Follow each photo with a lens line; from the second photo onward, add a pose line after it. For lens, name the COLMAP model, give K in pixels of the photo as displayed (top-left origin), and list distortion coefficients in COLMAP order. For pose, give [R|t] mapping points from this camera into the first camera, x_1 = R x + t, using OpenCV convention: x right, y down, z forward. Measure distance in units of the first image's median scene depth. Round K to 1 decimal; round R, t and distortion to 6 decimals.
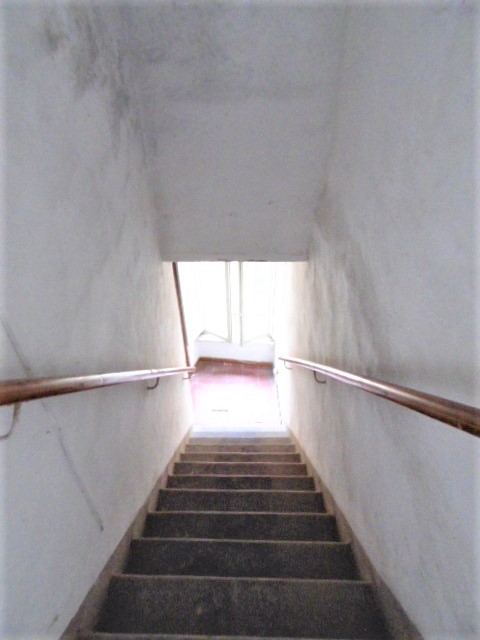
lens RADIAL K [[419.2, 0, 240.0], [0, 419.2, 320.0], [0, 0, 1]] dist [0.003551, -0.002609]
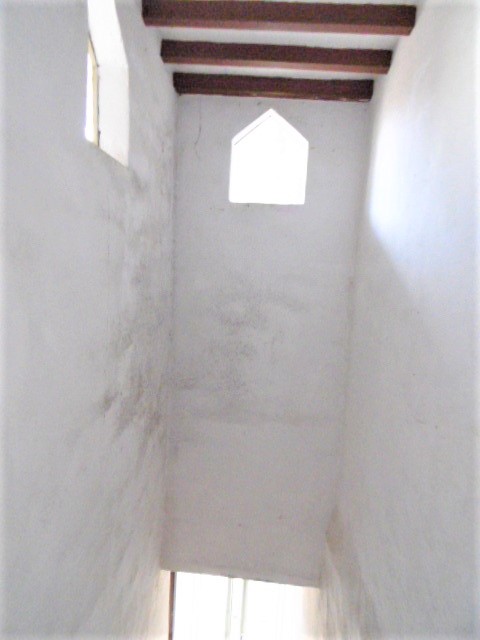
lens RADIAL K [[419.2, 0, 240.0], [0, 419.2, 320.0], [0, 0, 1]] dist [0.003551, -0.002609]
pose [[0.994732, 0.080915, -0.062941, 0.001525], [-0.102404, 0.812562, -0.573809, -0.082058], [0.004714, 0.577231, 0.816567, -0.070602]]
